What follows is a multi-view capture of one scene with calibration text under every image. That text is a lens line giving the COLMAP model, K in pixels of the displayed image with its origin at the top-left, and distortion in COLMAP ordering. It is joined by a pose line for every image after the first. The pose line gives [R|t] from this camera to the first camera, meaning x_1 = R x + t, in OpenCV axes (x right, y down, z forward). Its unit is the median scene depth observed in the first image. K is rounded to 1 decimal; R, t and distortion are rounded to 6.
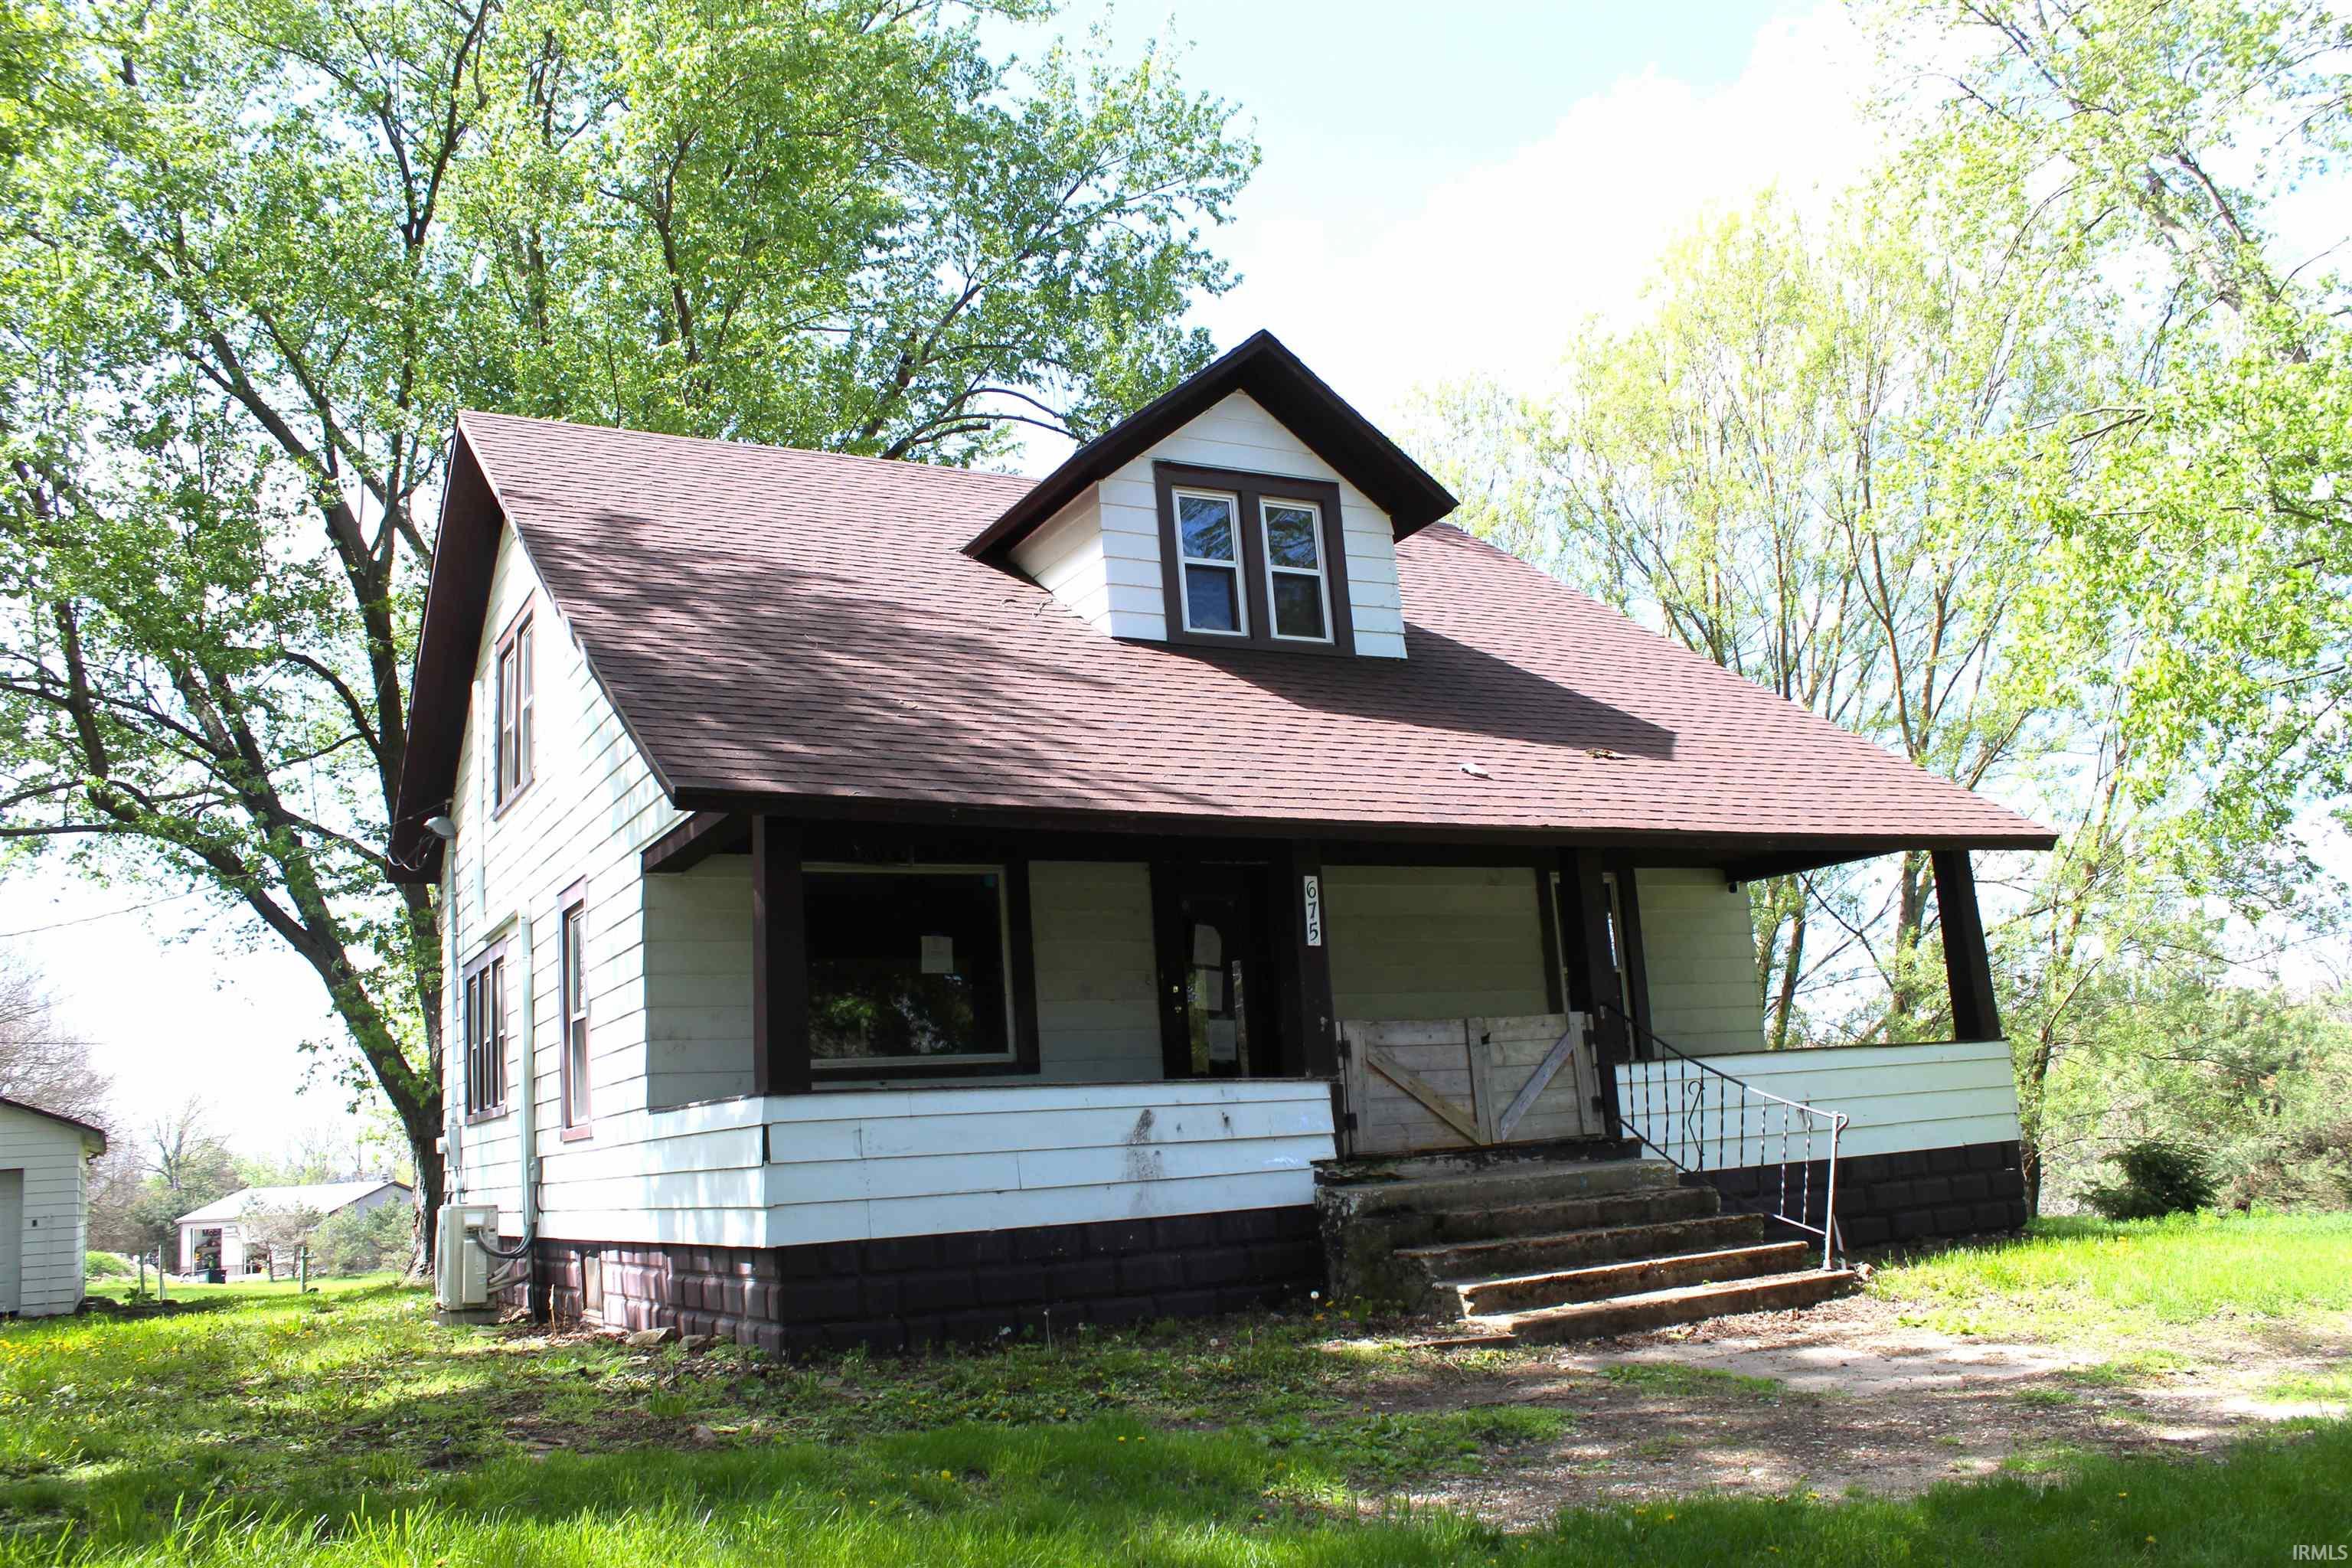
lens RADIAL K [[1955.8, 0, 1176.0], [0, 1955.8, 784.0], [0, 0, 1]] dist [-0.167205, 0.145931]
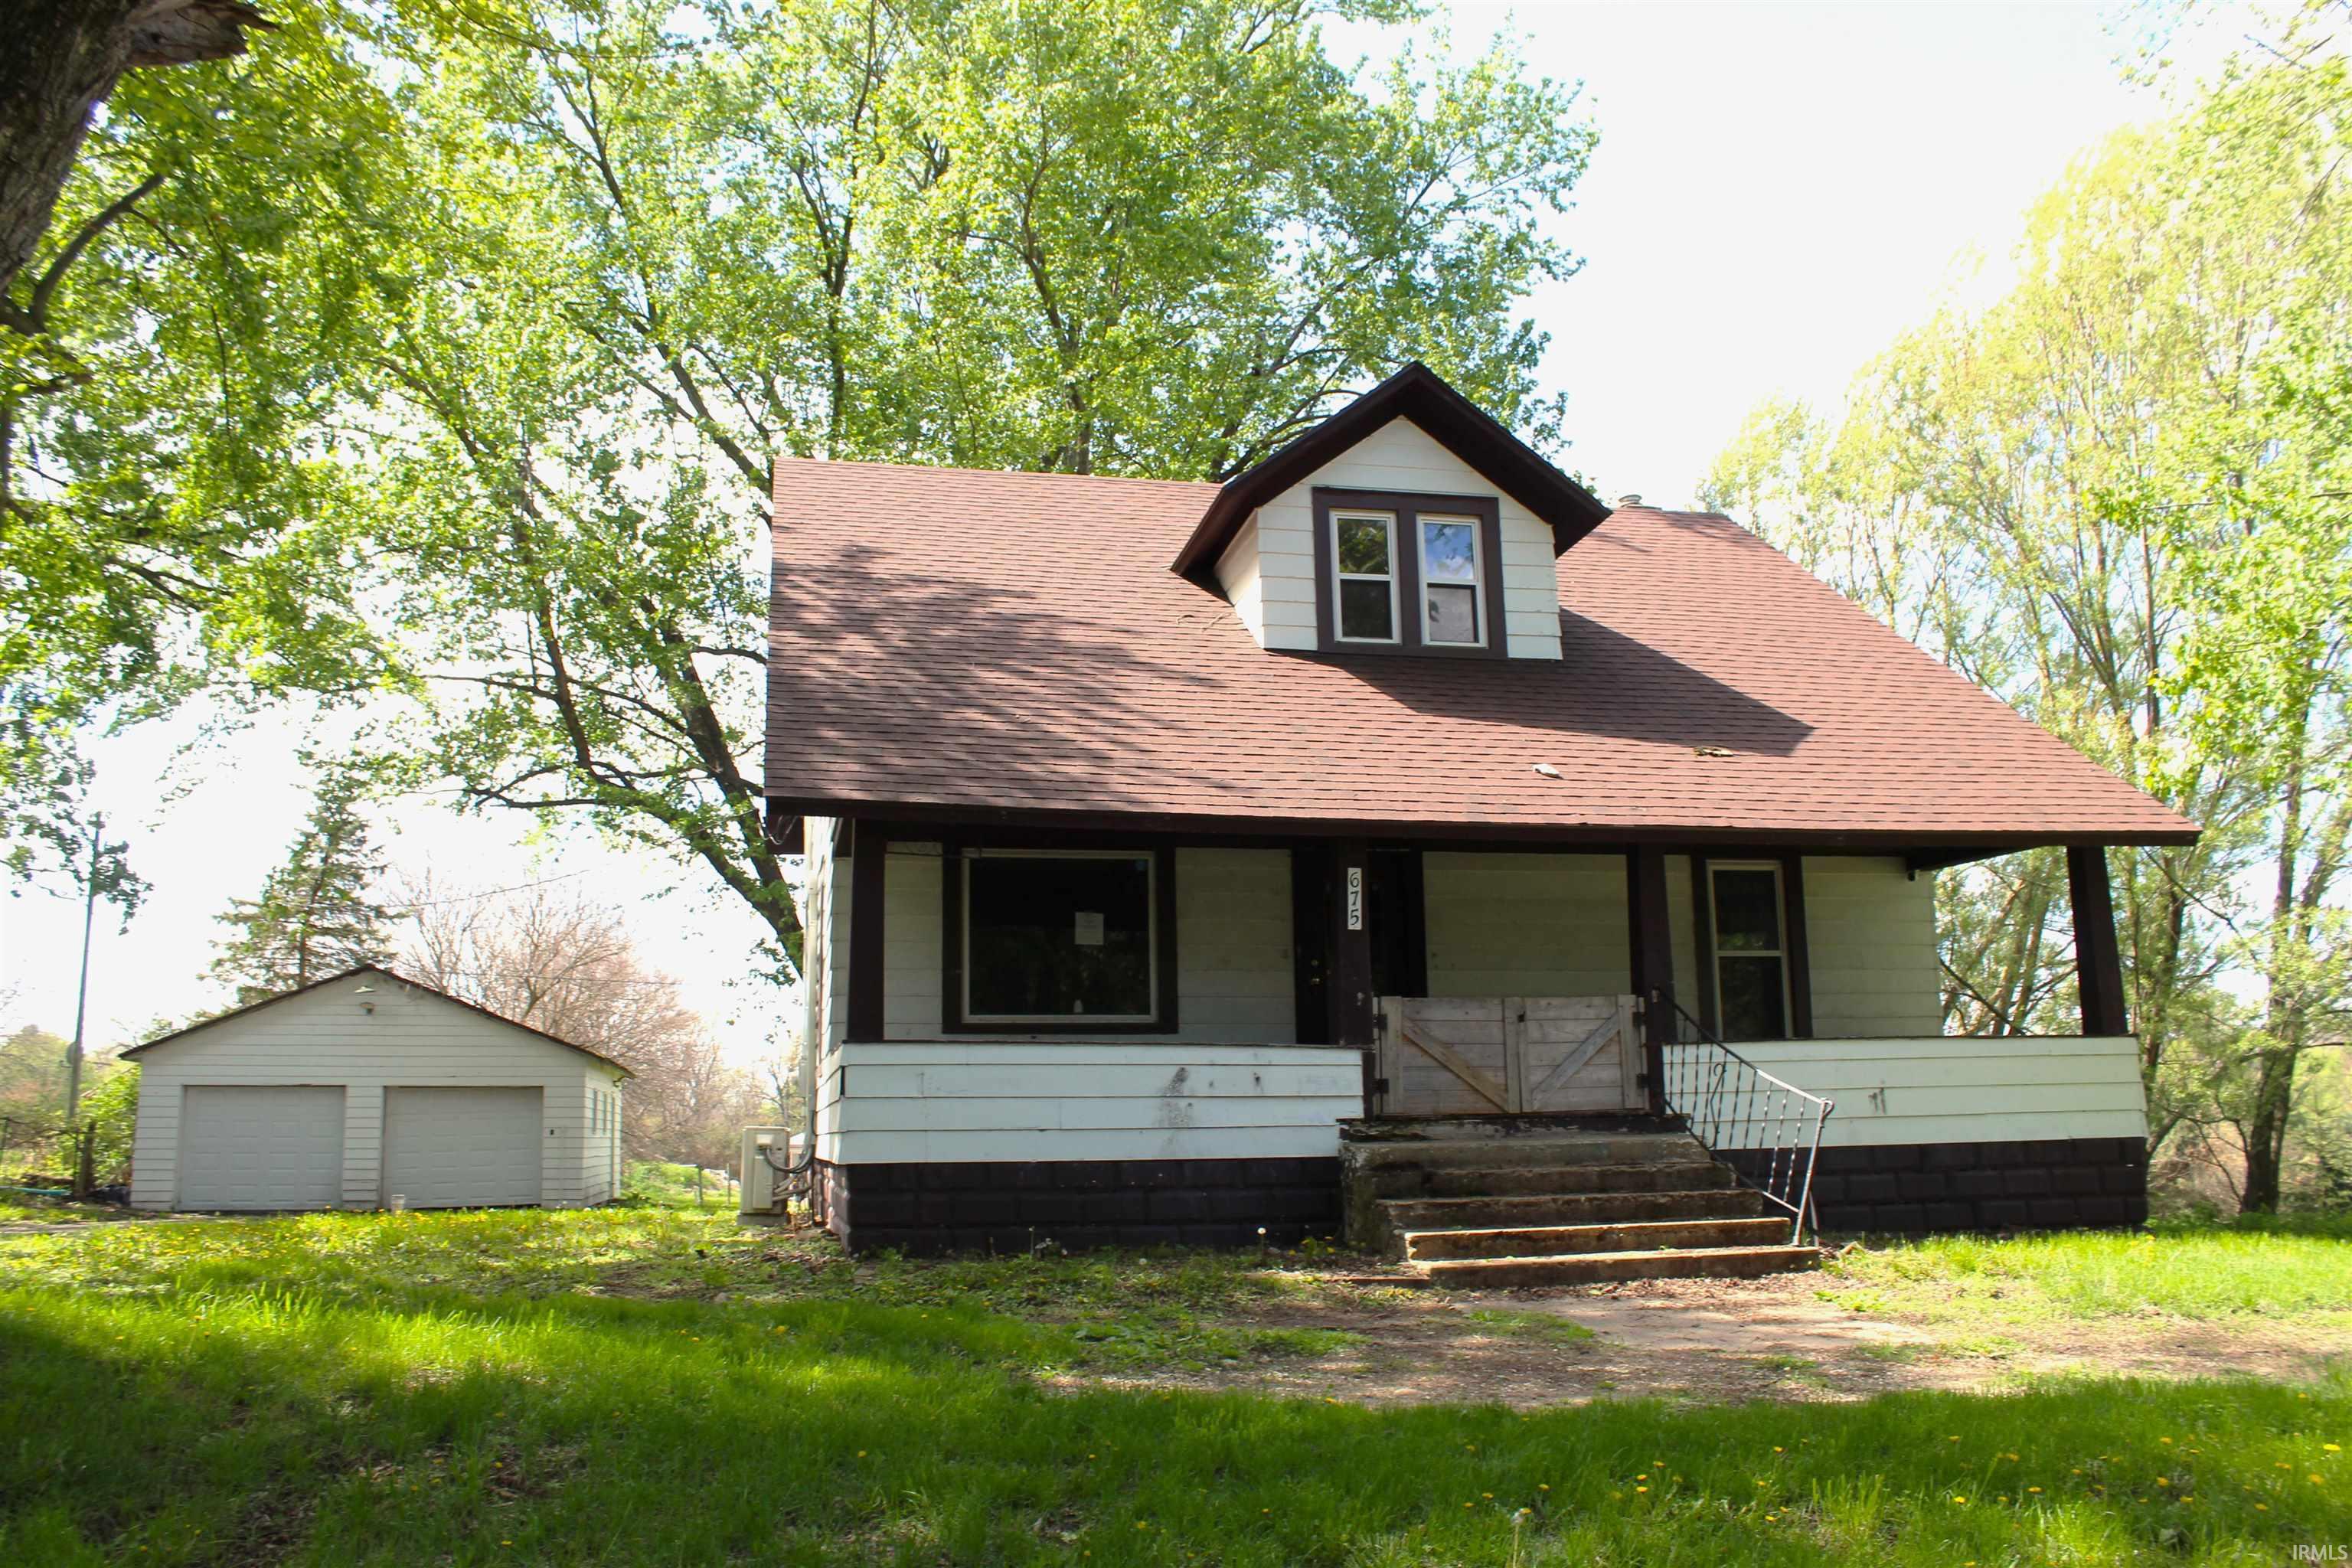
lens RADIAL K [[1955.8, 0, 1176.0], [0, 1955.8, 784.0], [0, 0, 1]] dist [-0.167205, 0.145931]
pose [[0.957880, 0.001700, -0.287162, 0.259350], [0.004427, 0.999776, 0.020684, -0.022277], [0.287133, -0.021084, 0.957659, -0.097580]]
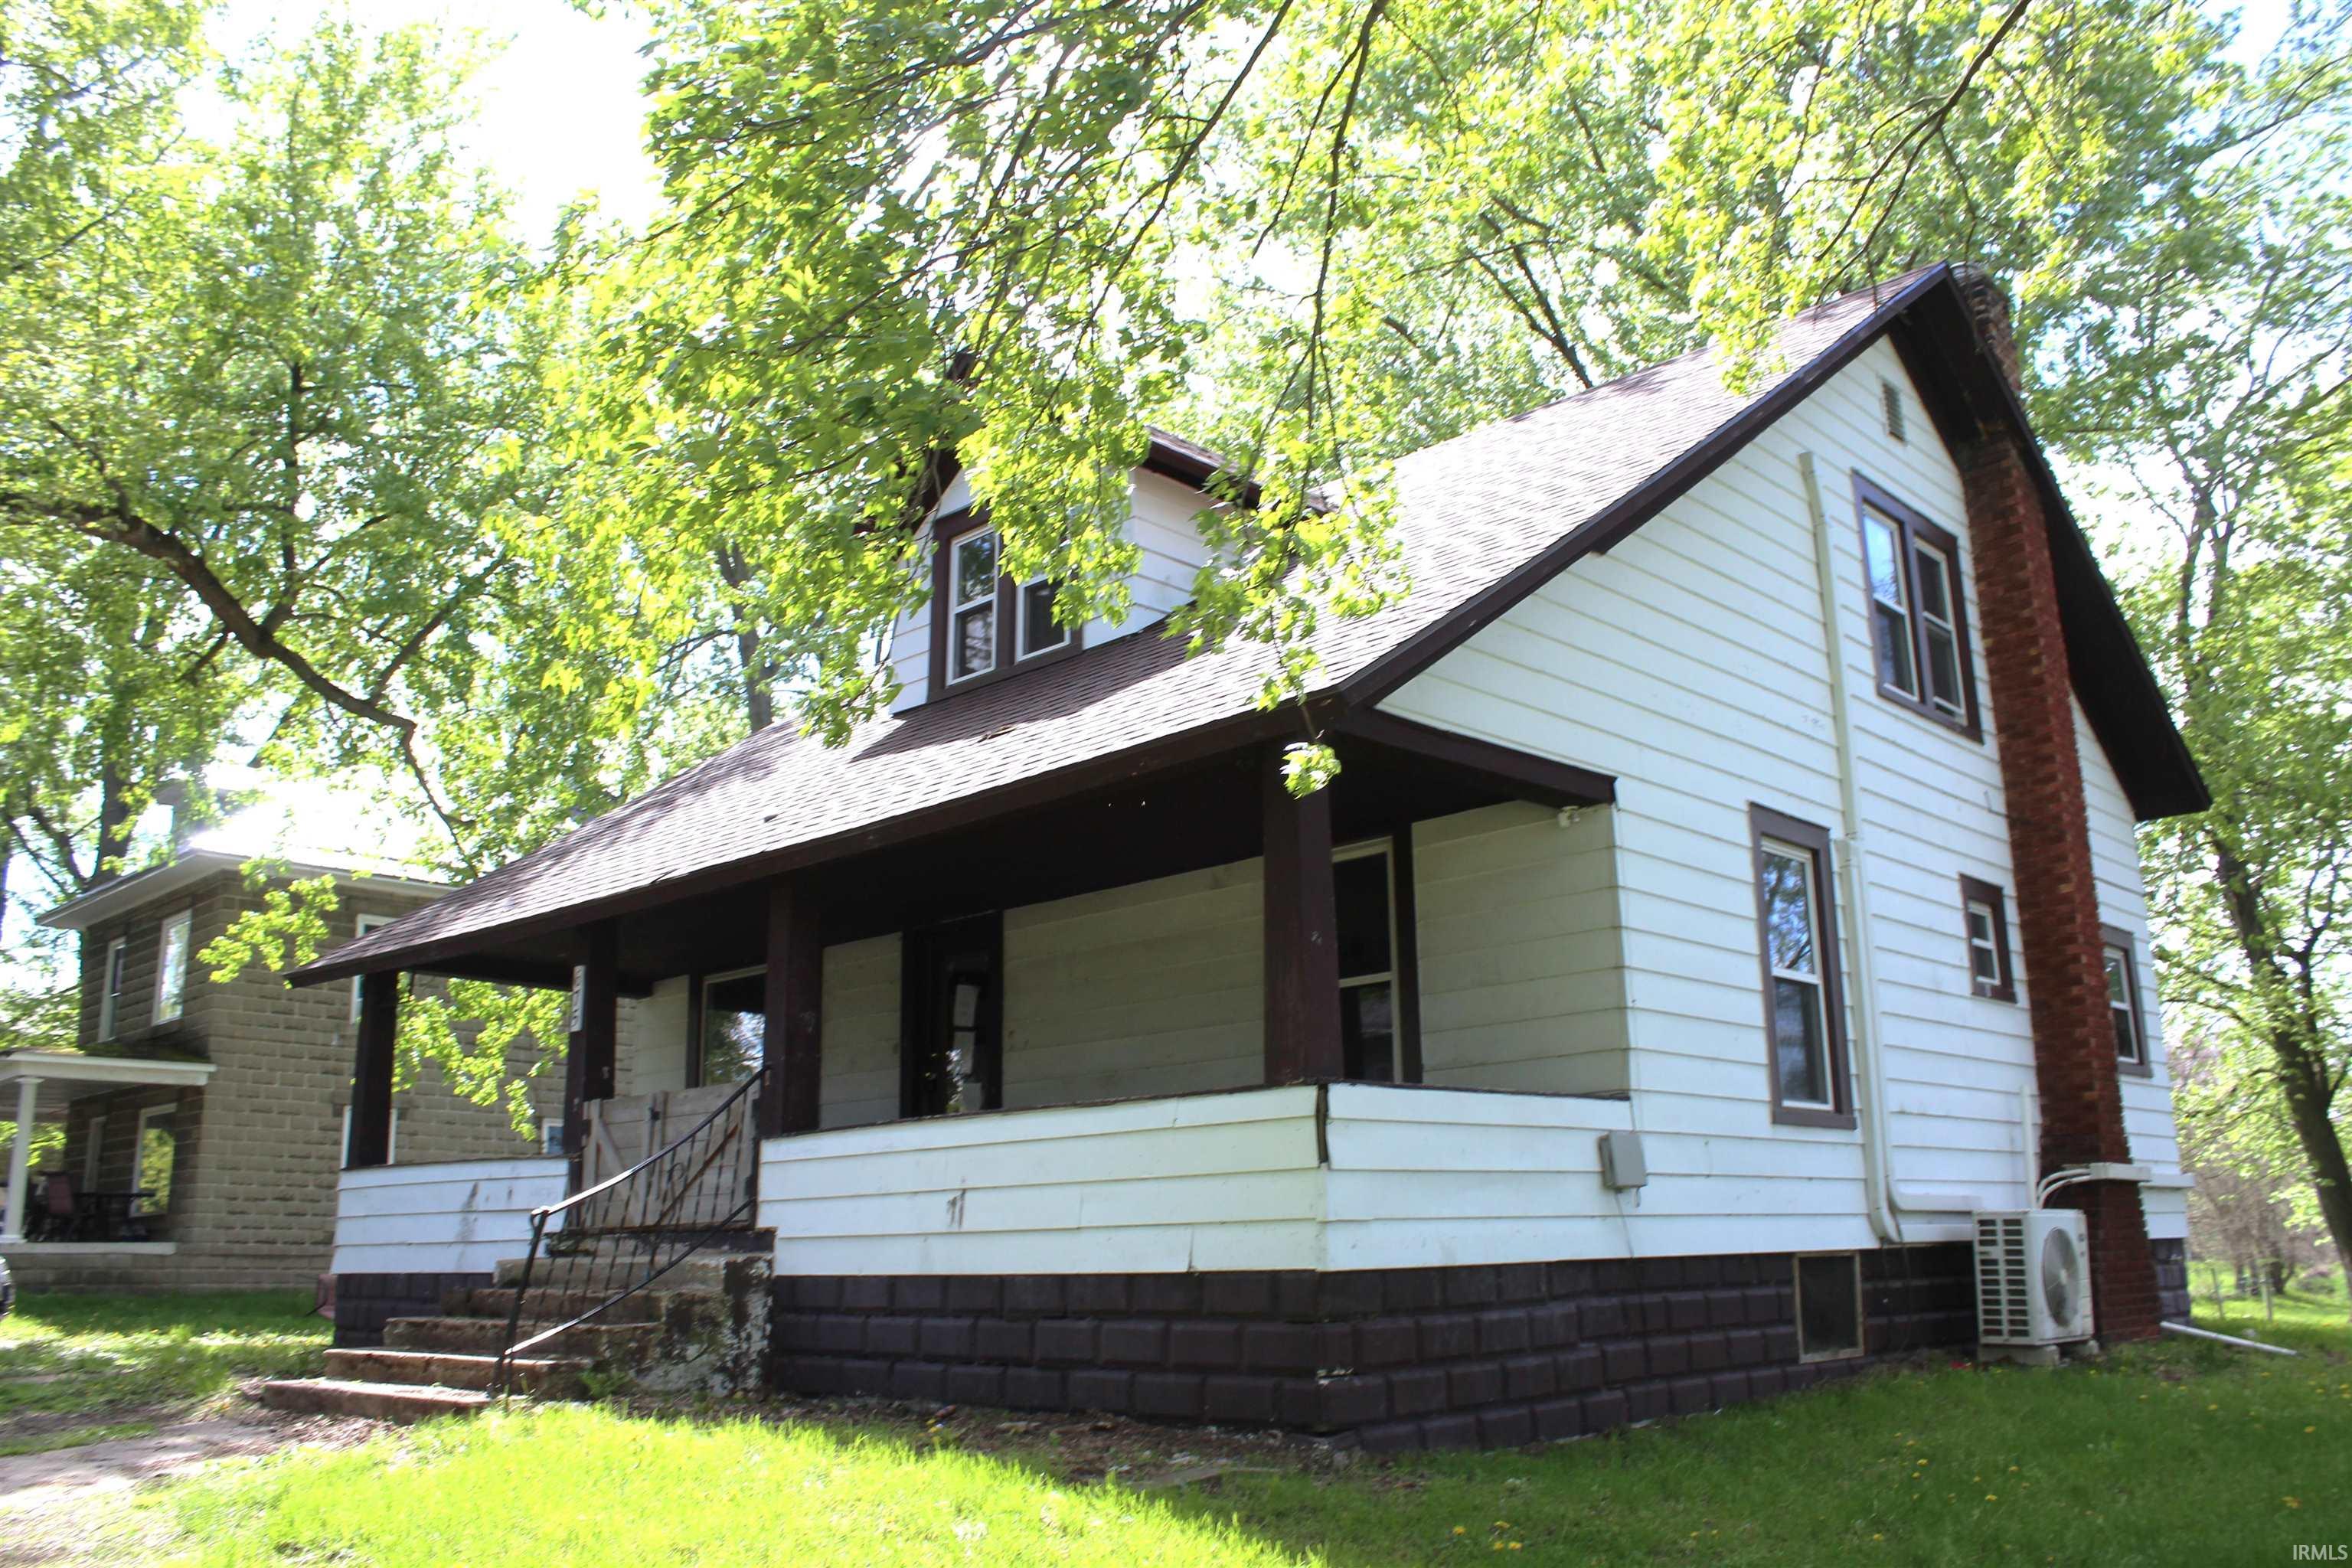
lens RADIAL K [[1955.8, 0, 1176.0], [0, 1955.8, 784.0], [0, 0, 1]] dist [-0.167205, 0.145931]
pose [[0.309299, -0.173253, -0.935049, 1.039437], [0.176334, 0.976661, -0.122635, 0.120823], [0.934473, -0.126950, 0.332631, 0.853338]]
